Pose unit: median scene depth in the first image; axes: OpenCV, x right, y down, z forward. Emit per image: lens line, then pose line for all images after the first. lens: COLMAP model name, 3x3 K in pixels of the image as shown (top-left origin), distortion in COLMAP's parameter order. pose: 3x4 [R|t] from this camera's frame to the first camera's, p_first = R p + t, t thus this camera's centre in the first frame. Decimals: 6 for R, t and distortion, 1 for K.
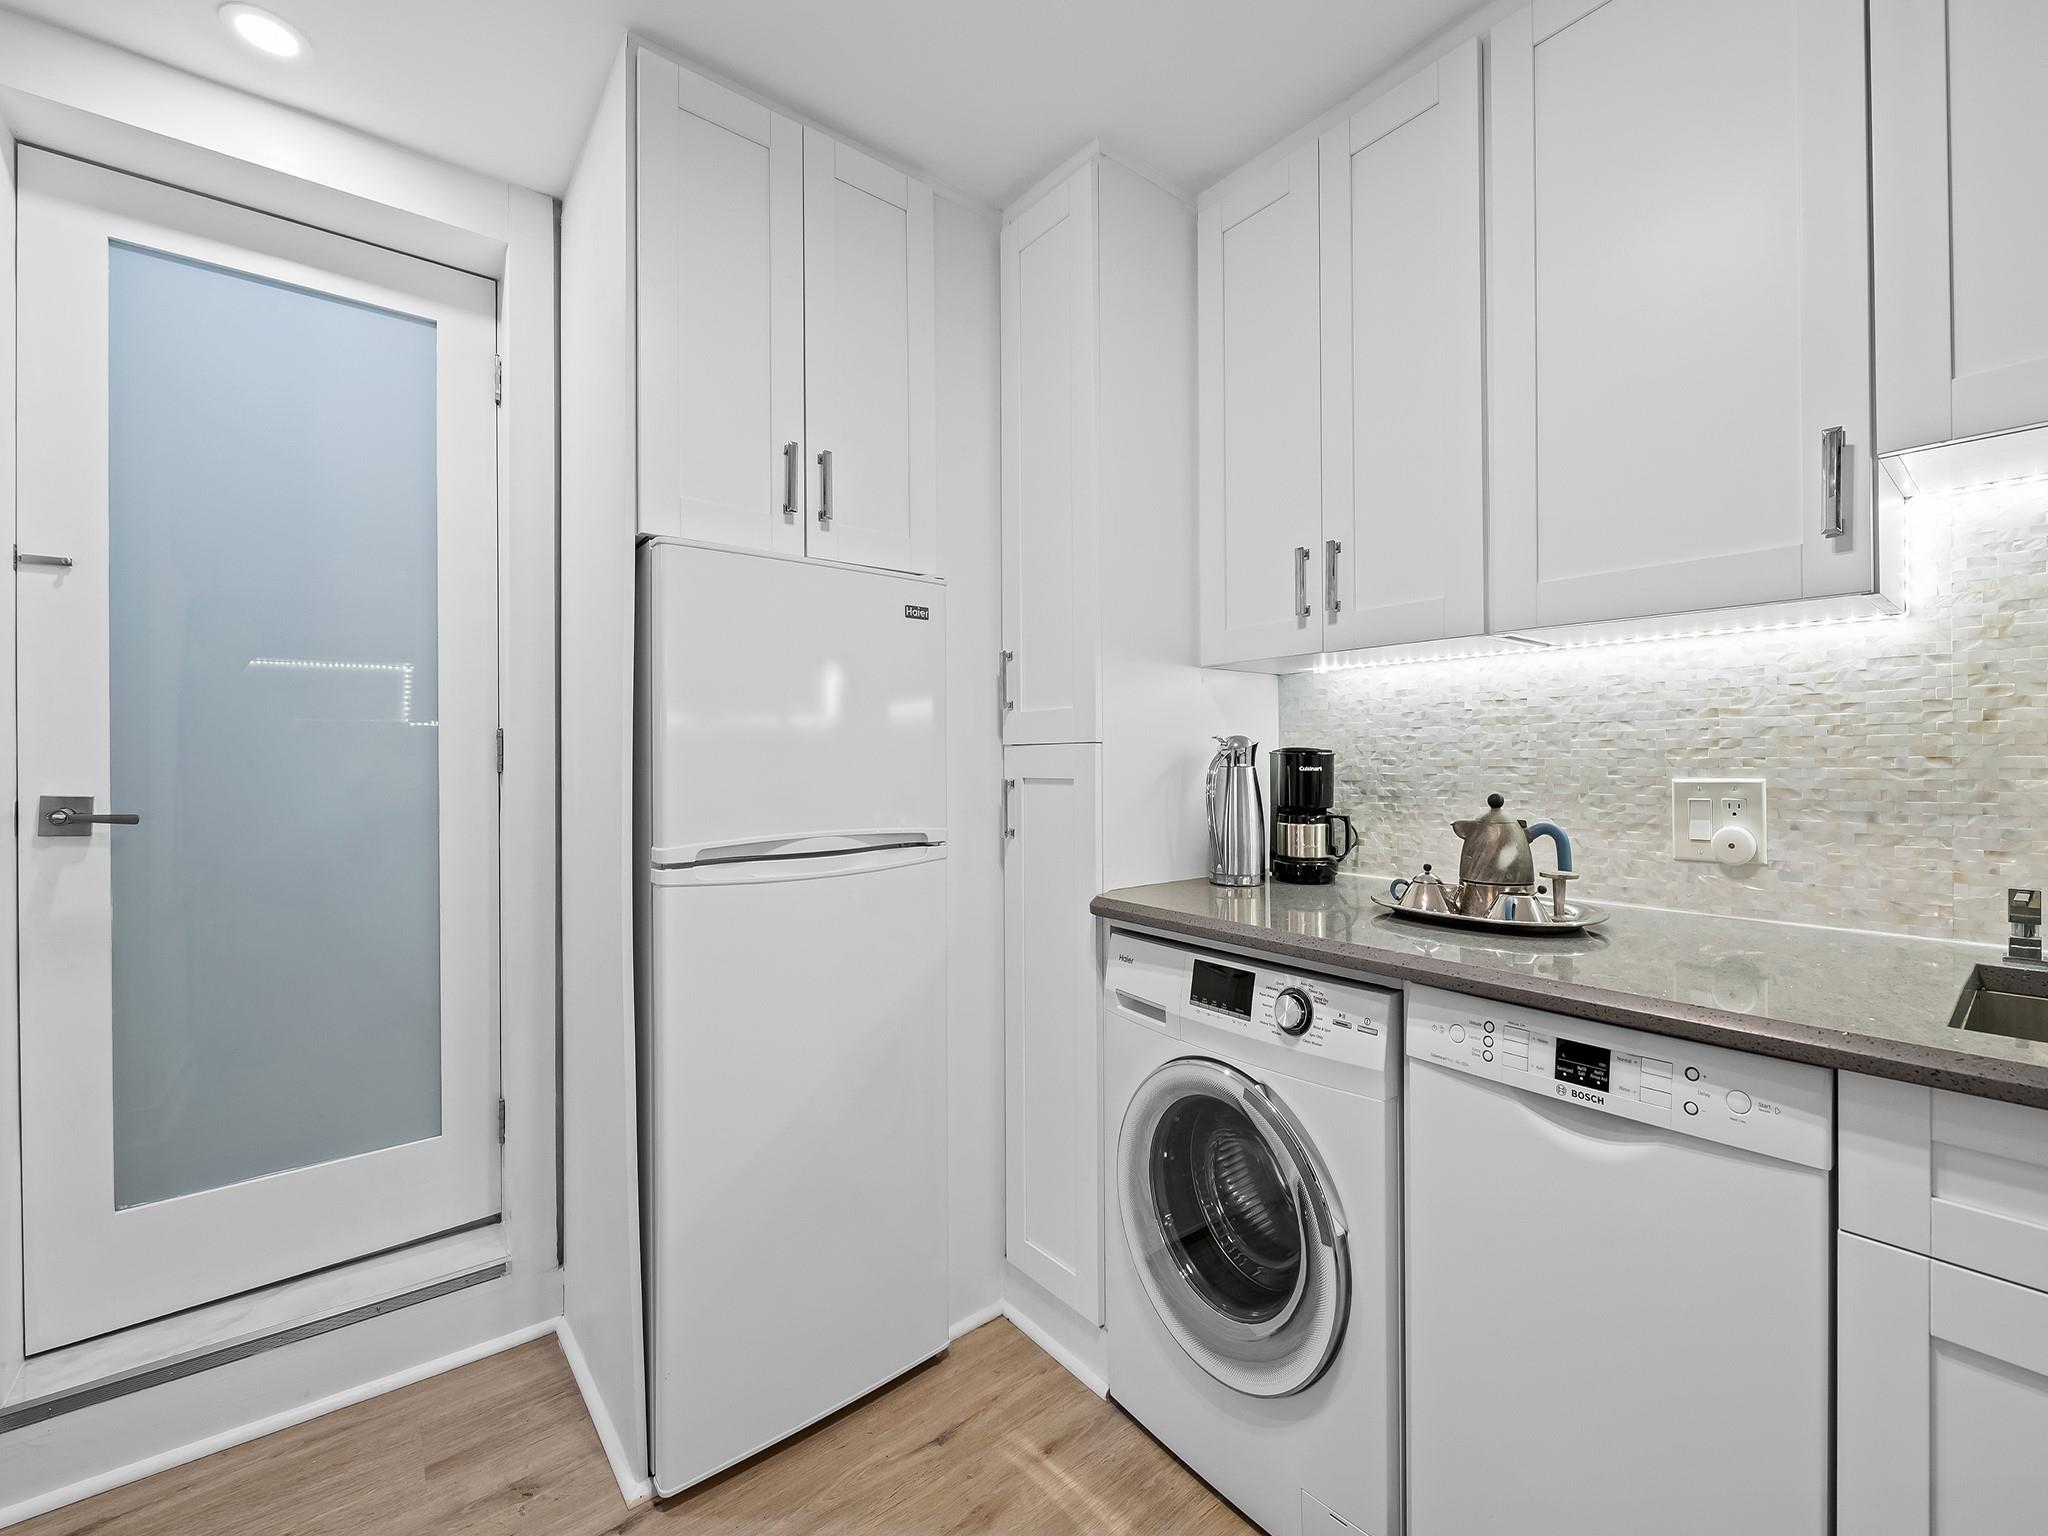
lens RADIAL K [[848.7, 0, 1024.0], [0, 848.7, 768.0], [0, 0, 1]] dist [-0.000134, 0.000090]
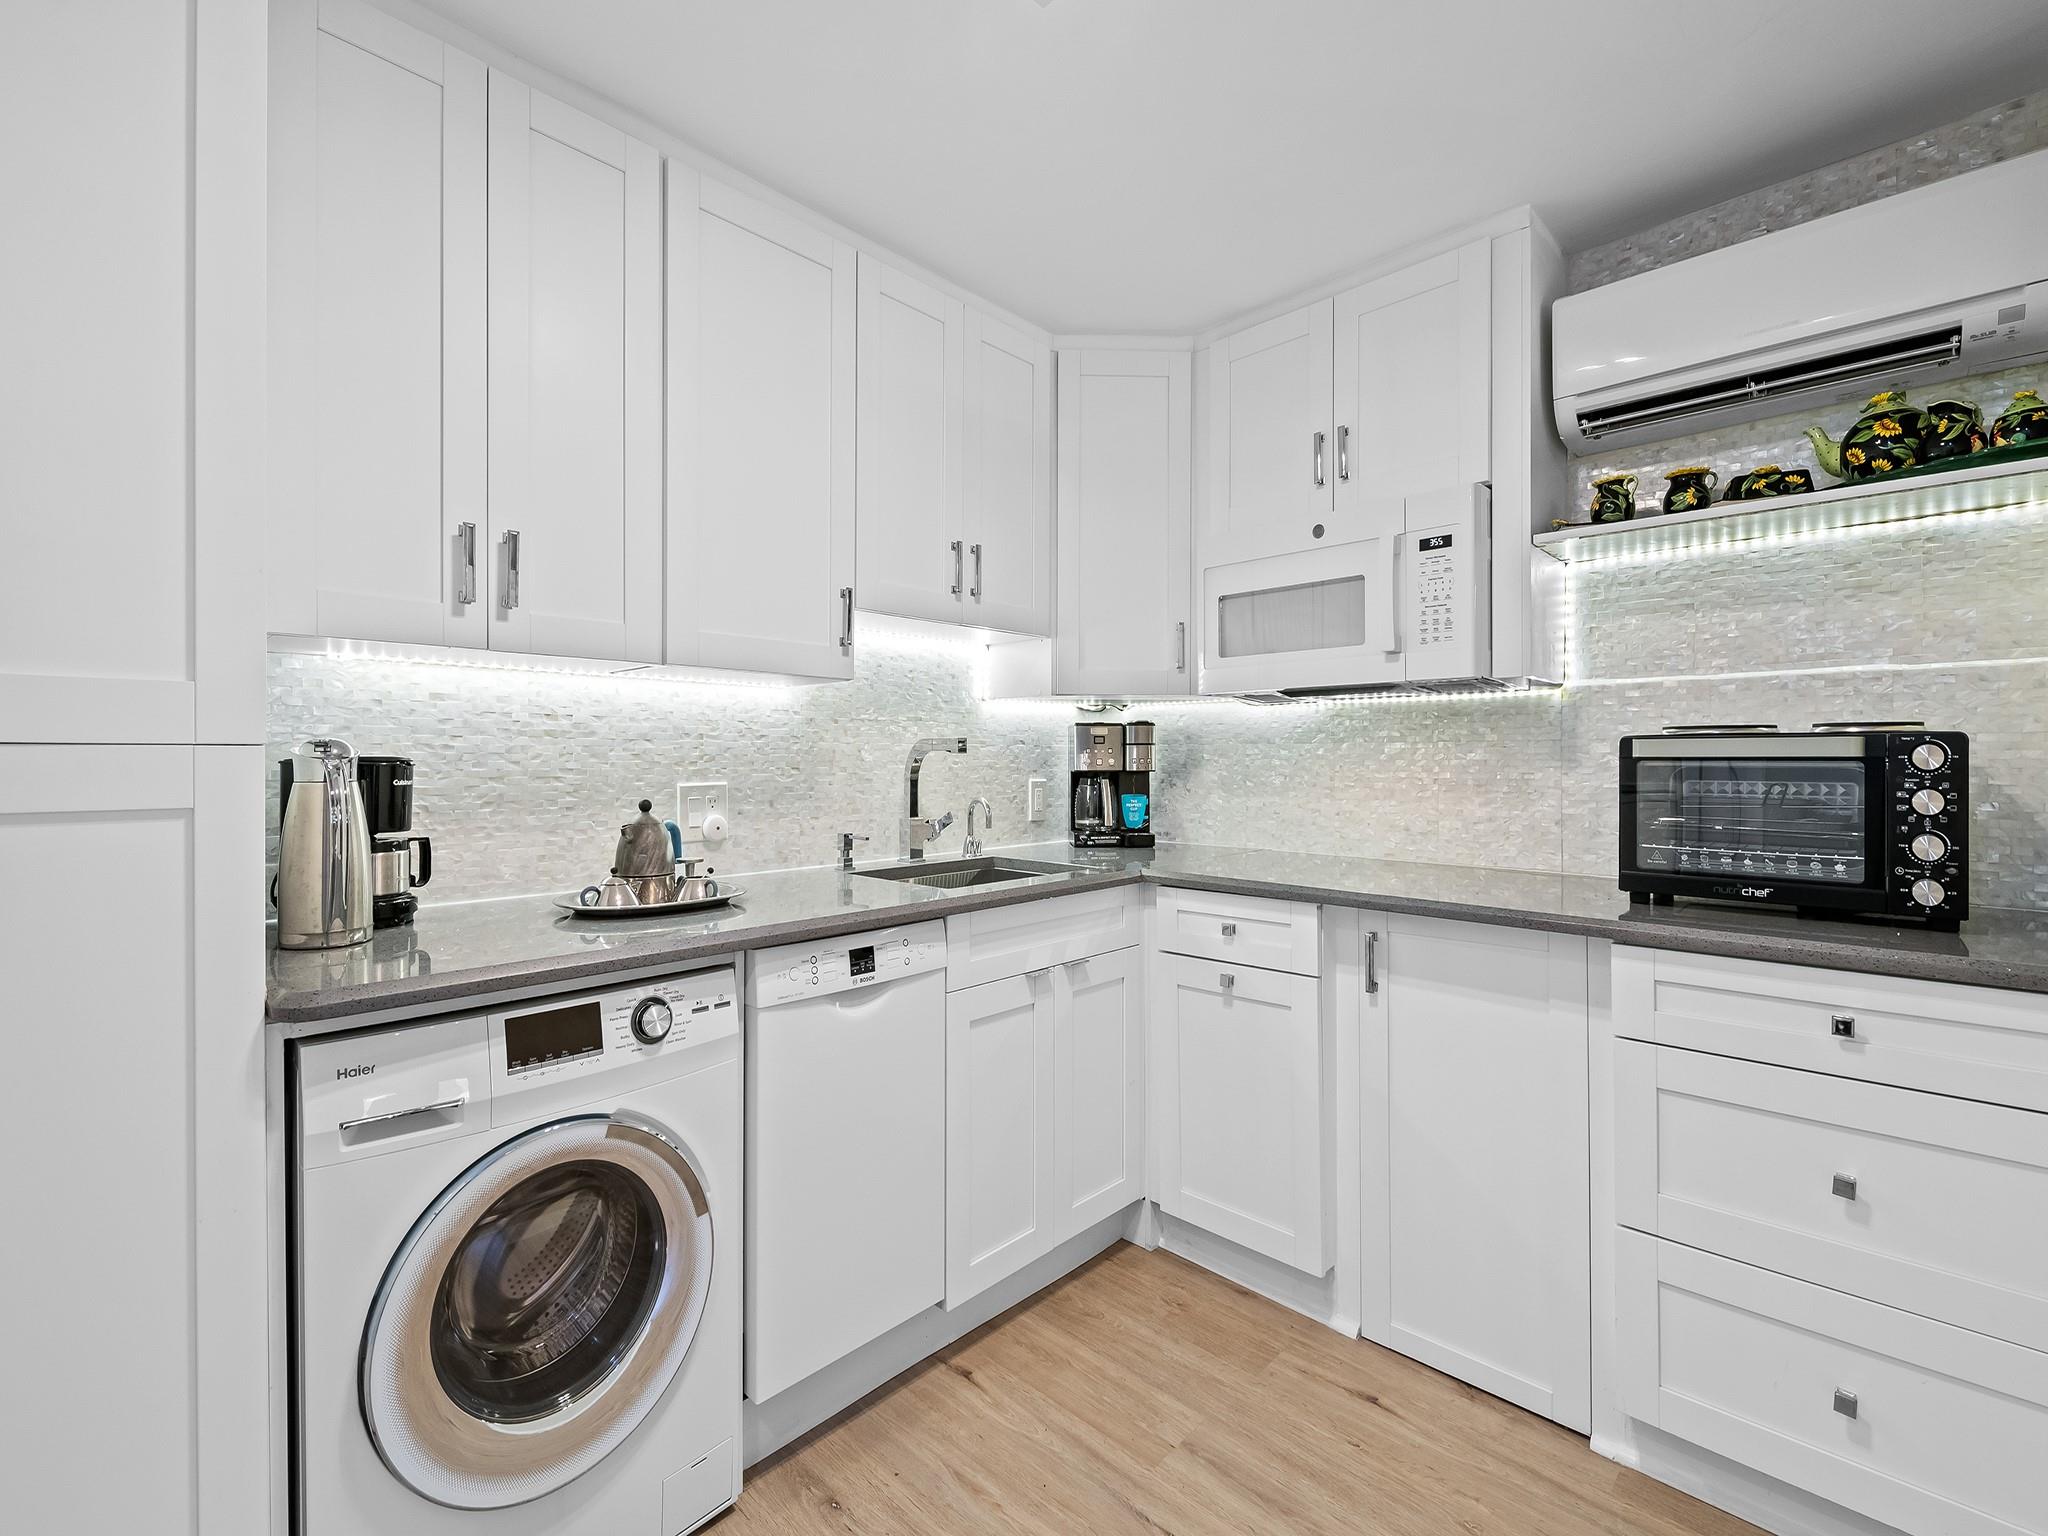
lens RADIAL K [[909.5, 0, 1029.2], [0, 909.5, 758.0], [0, 0, 1]] dist [0.028481, 0.000188]
pose [[-0.143105, 0.009277, 0.989664, -0.797042], [0.012107, 0.999898, -0.007622, -0.010919], [-0.989633, 0.010891, -0.143203, 0.682450]]
